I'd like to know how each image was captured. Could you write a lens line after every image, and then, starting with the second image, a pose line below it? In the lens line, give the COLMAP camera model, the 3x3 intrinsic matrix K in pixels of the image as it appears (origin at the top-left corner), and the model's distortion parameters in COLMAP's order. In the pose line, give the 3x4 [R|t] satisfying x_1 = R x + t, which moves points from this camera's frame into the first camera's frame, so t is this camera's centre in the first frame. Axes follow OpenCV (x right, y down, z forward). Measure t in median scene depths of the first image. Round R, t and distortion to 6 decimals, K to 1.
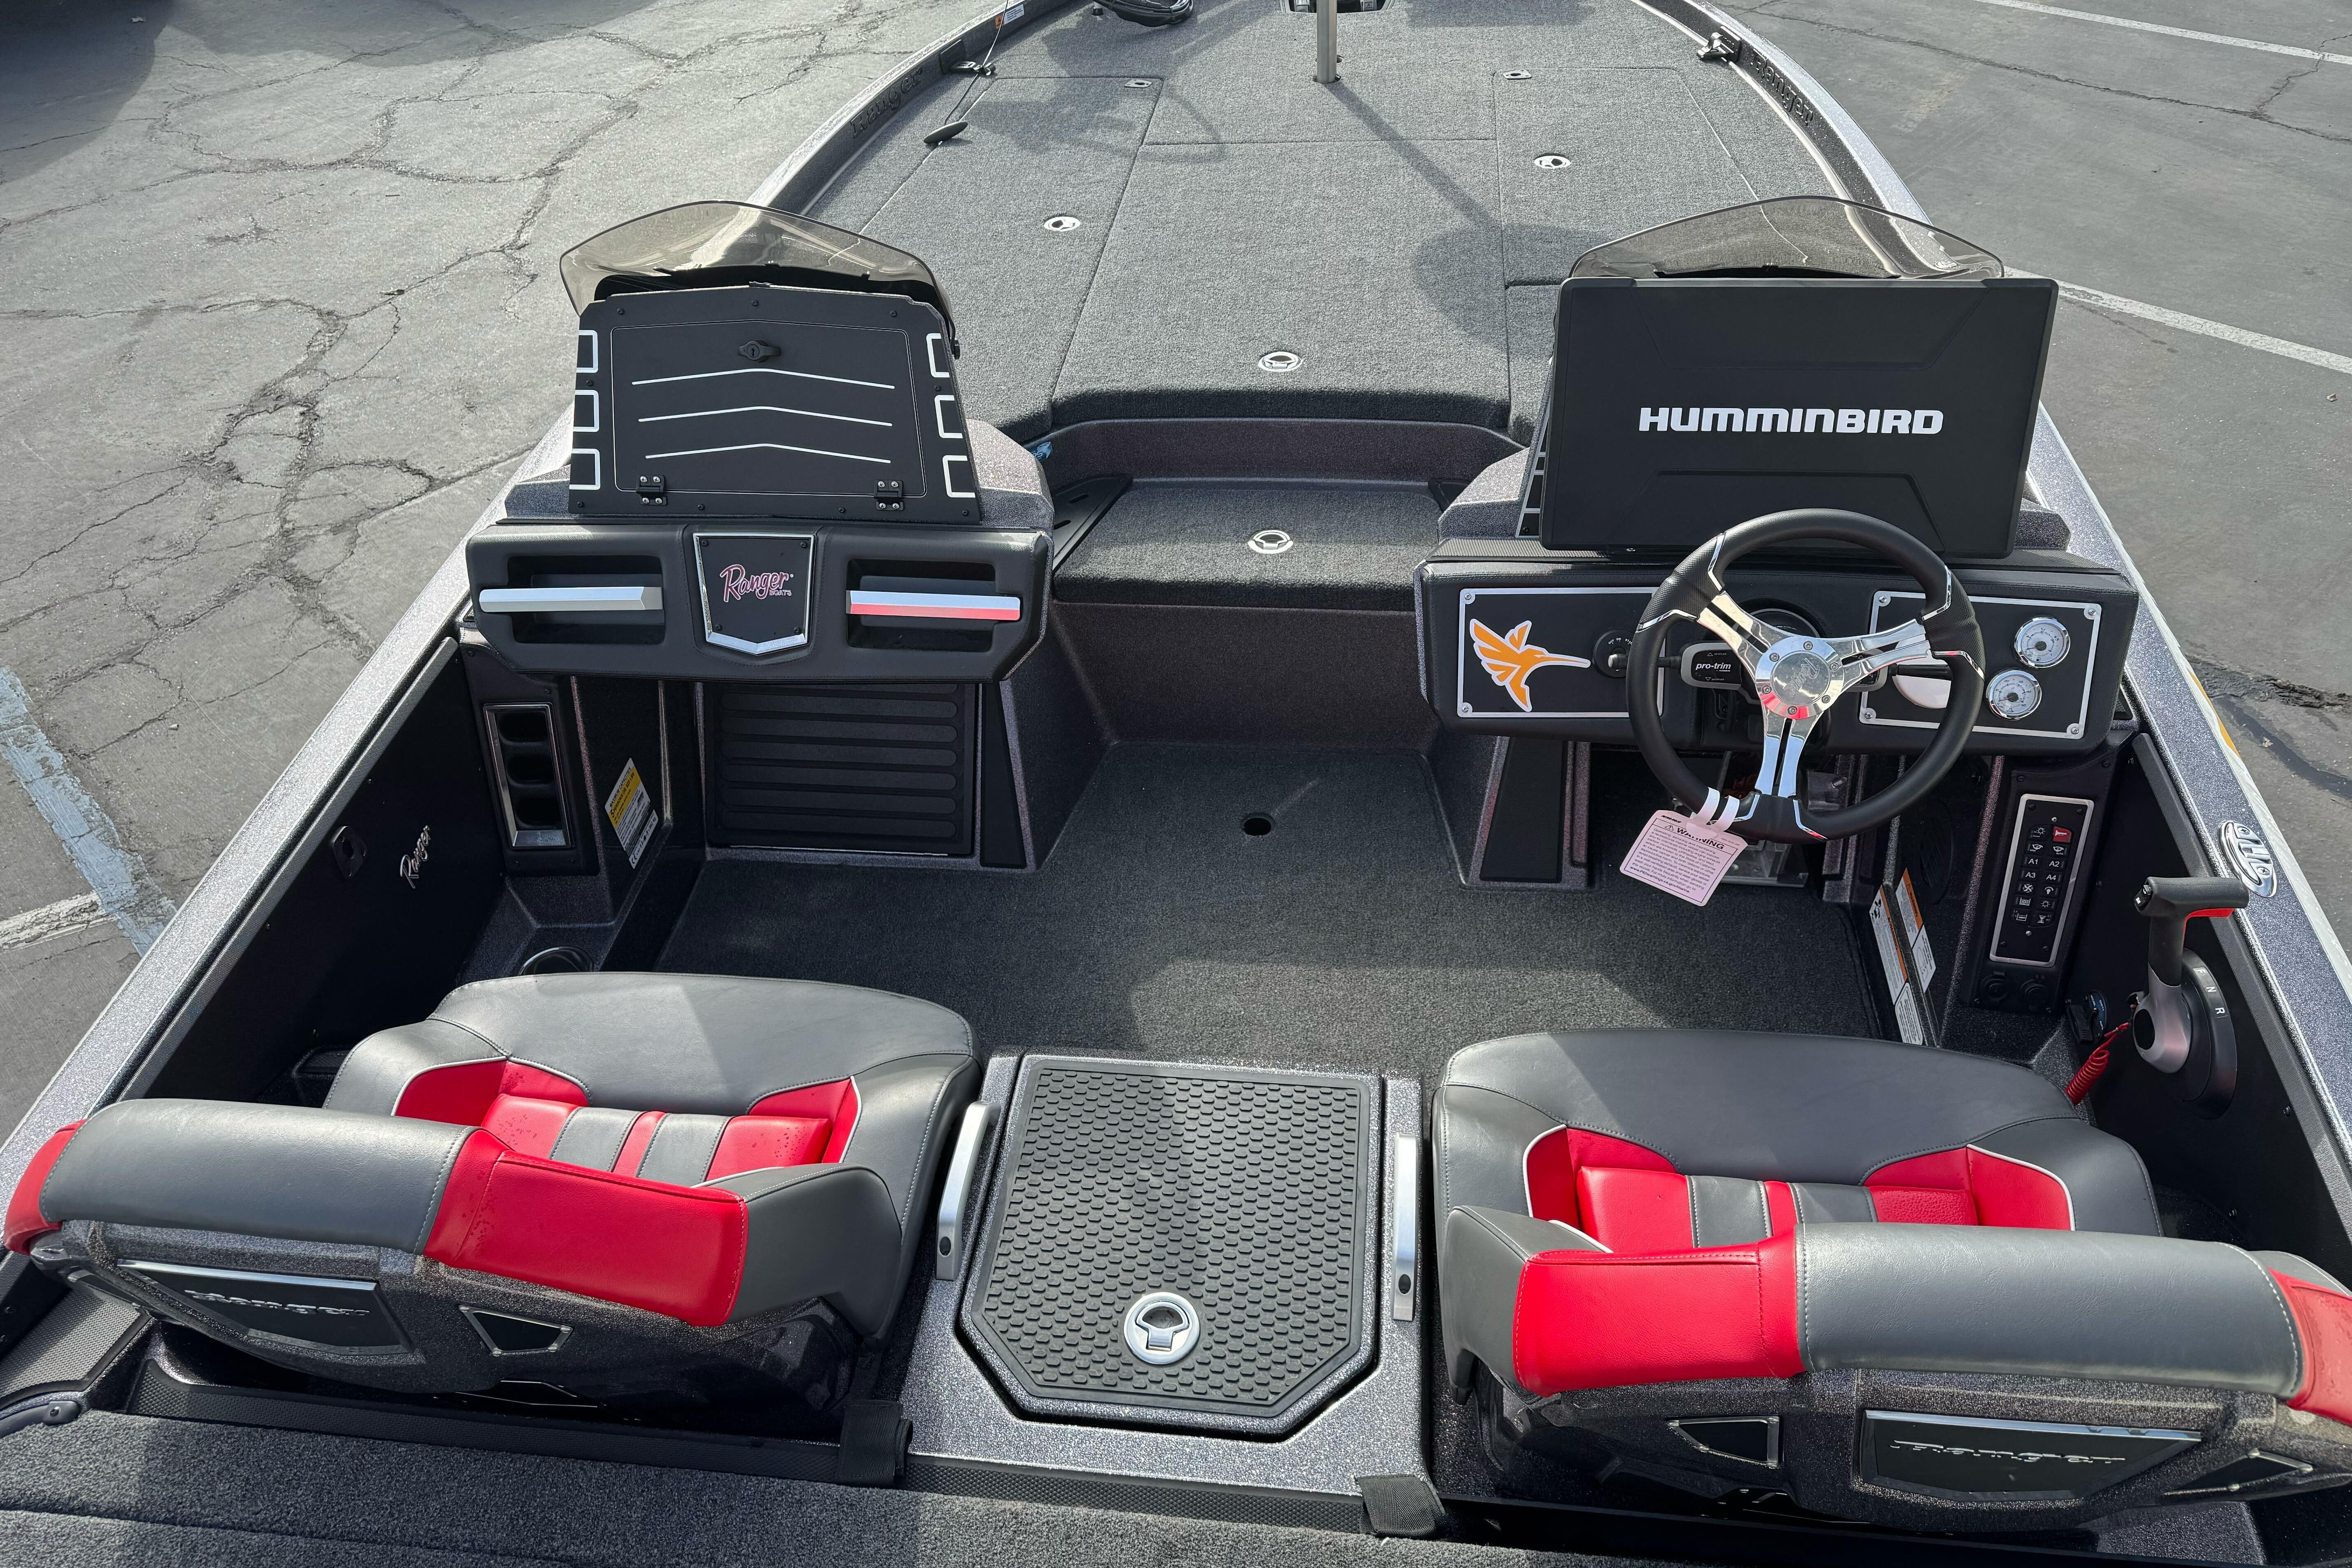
lens RADIAL K [[1667.4, 0, 1180.2], [0, 1667.4, 793.7], [0, 0, 1]] dist [0.036309, -0.036964]
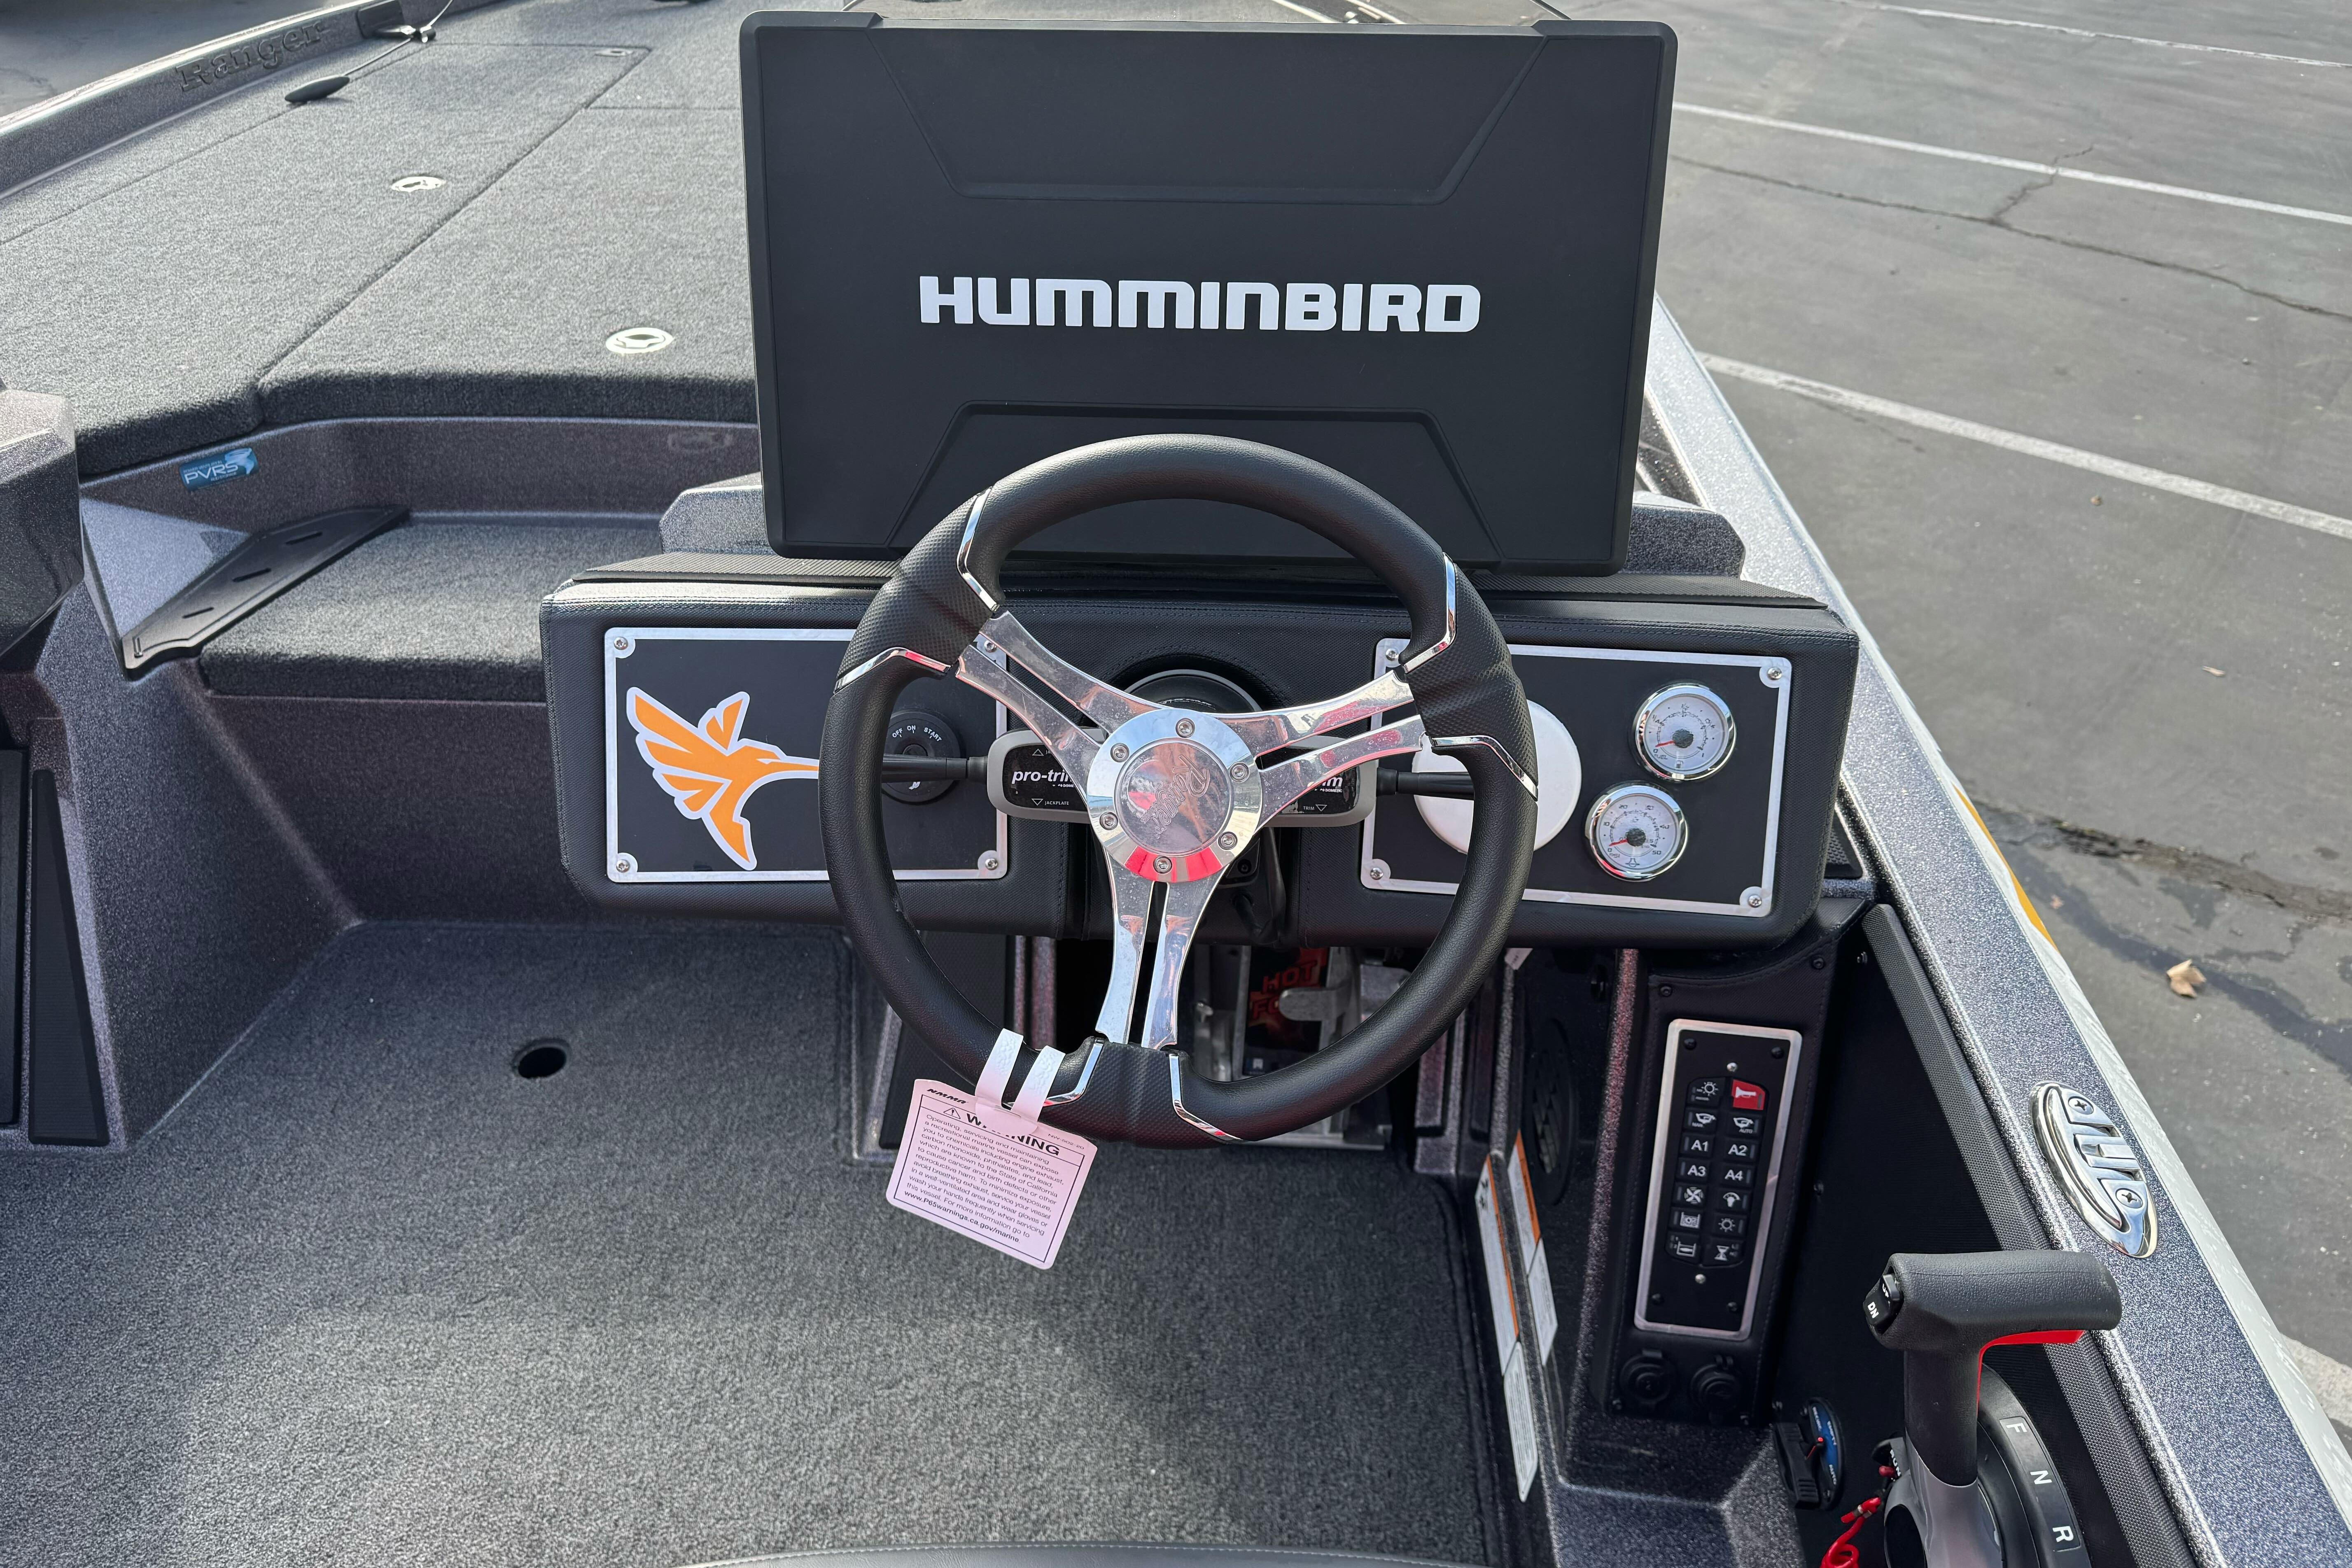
lens RADIAL K [[1687.7, 0, 1145.6], [0, 1687.7, 789.1], [0, 0, 1]] dist [0.061768, -0.098675]
pose [[0.995583, -0.001309, 0.093881, 0.281773], [0.010152, 0.995541, -0.093779, -0.023432], [-0.093339, 0.094318, 0.991157, 0.469879]]
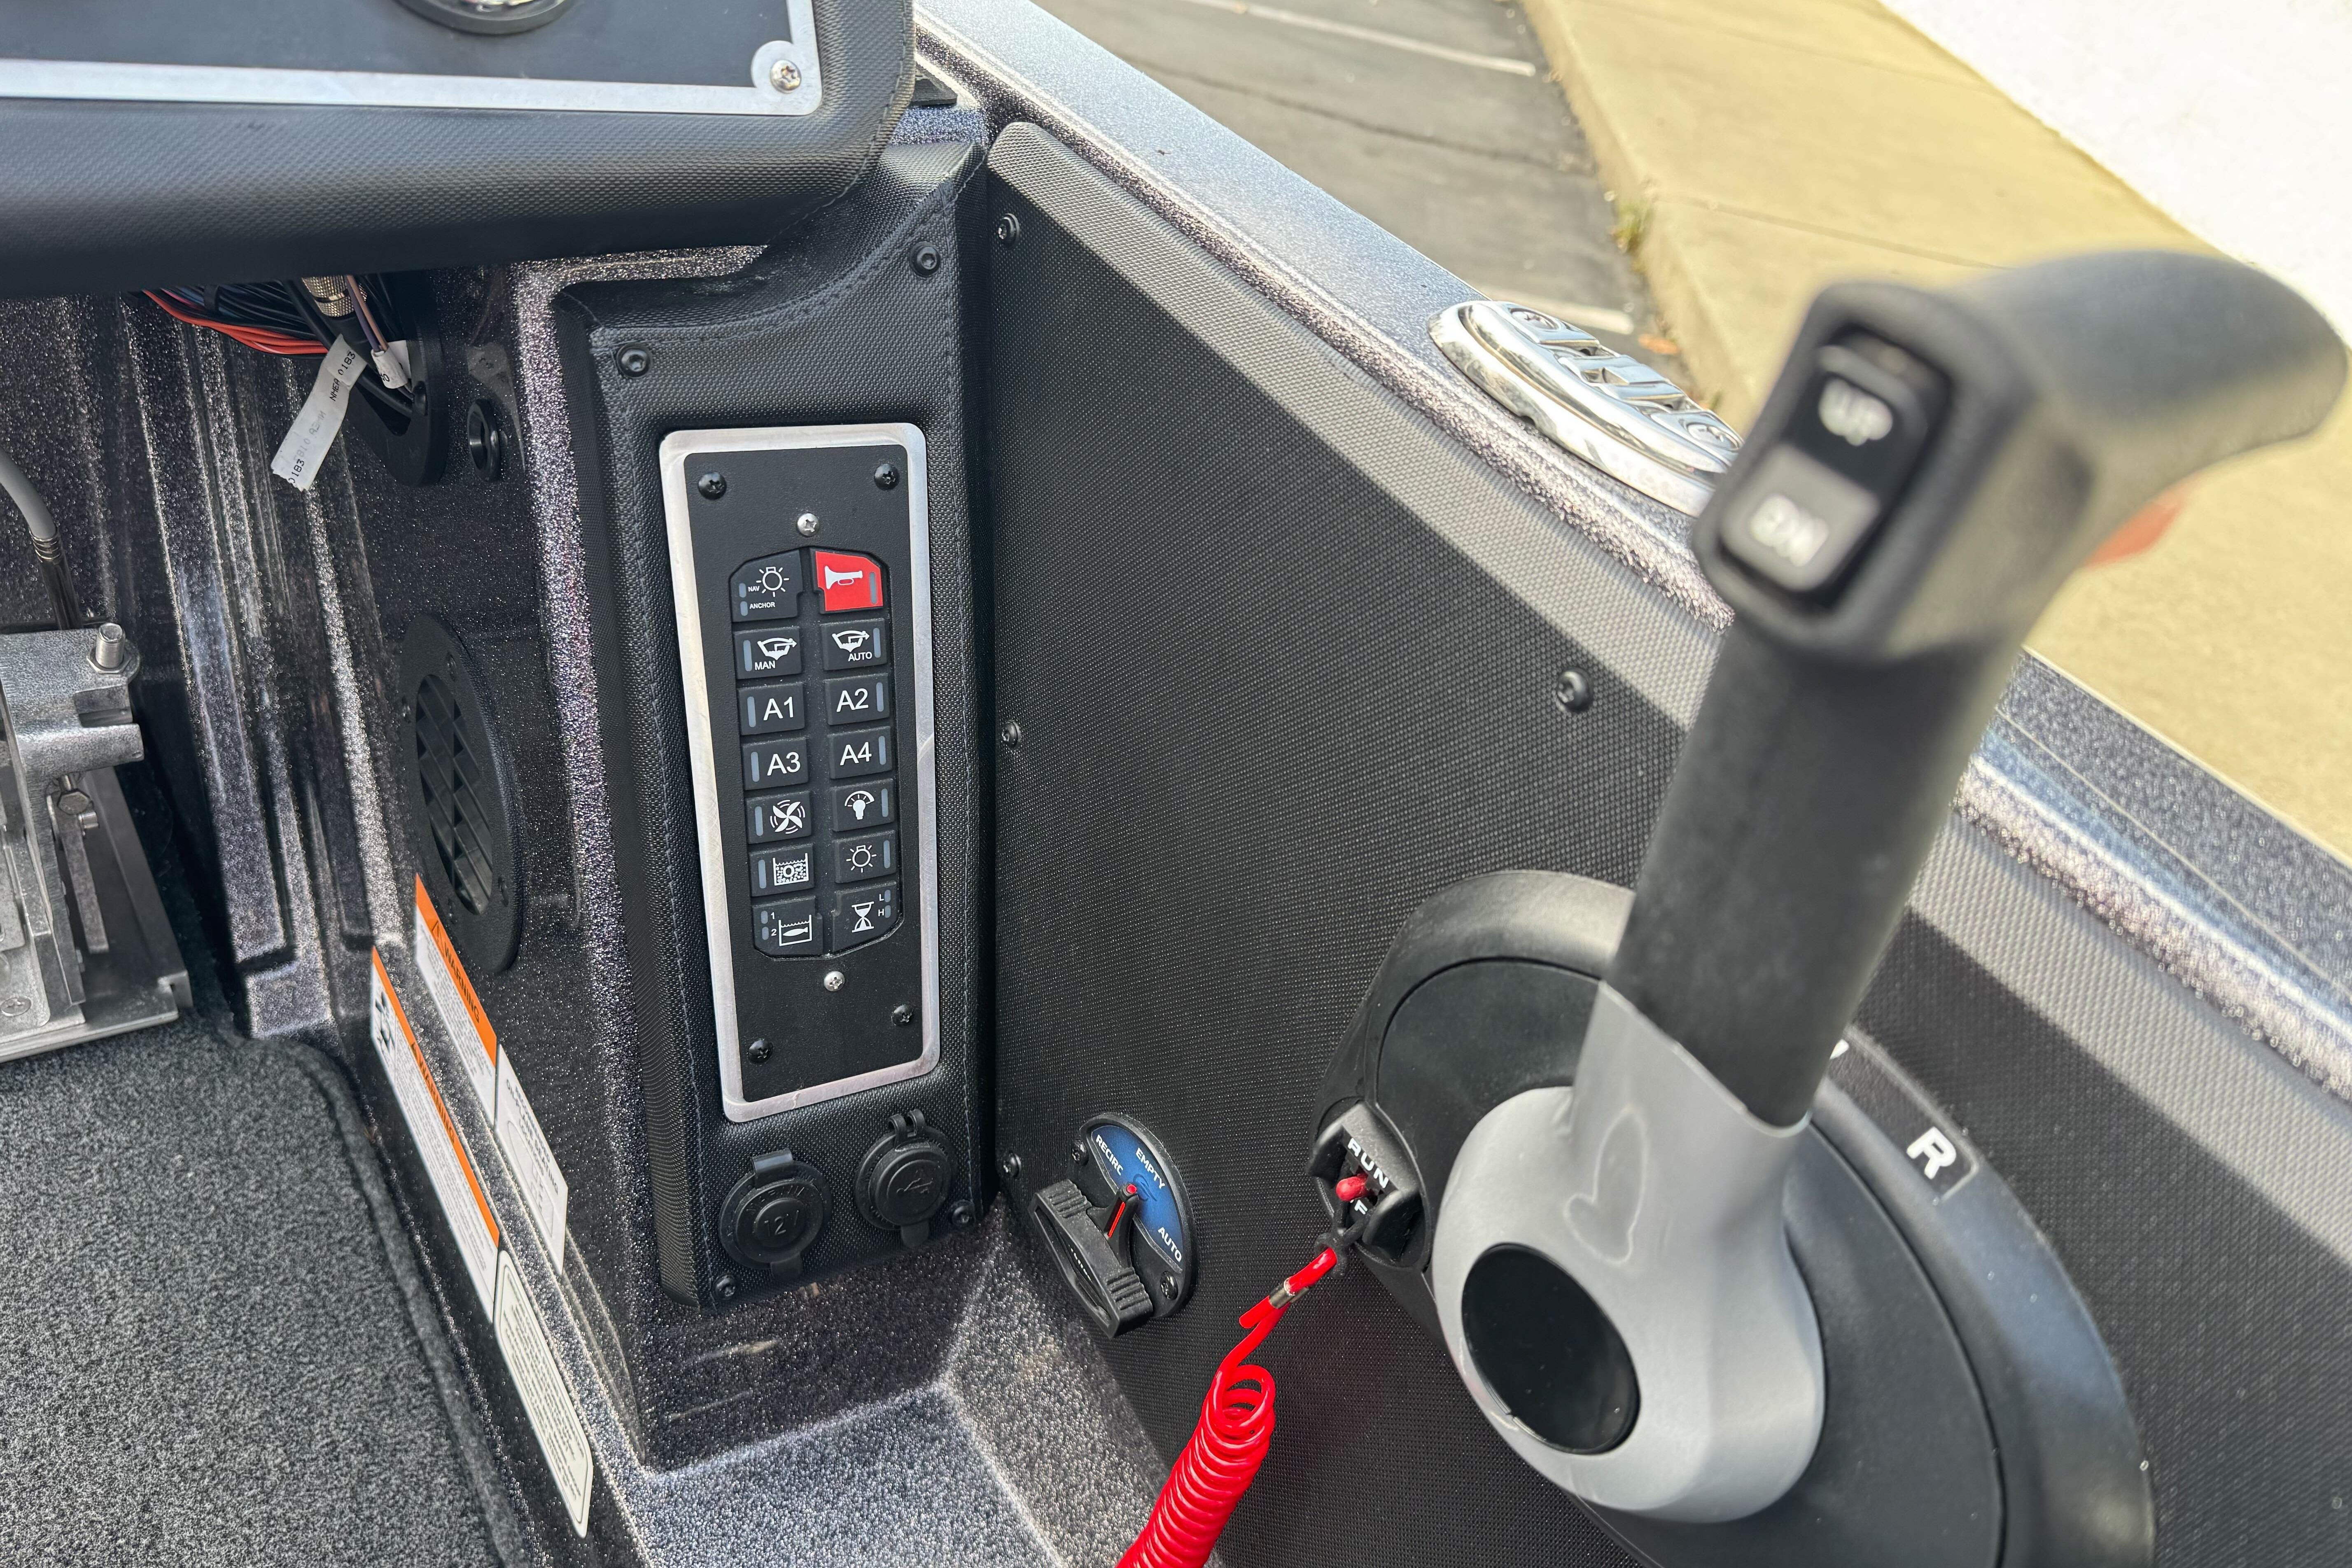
lens RADIAL K [[1667.4, 0, 1180.2], [0, 1667.4, 793.7], [0, 0, 1]] dist [0.036309, -0.036964]
pose [[0.720726, -0.227580, 0.654799, 0.383417], [0.248912, 0.966542, 0.061956, 0.052431], [-0.646991, 0.118334, 0.753260, 0.771457]]
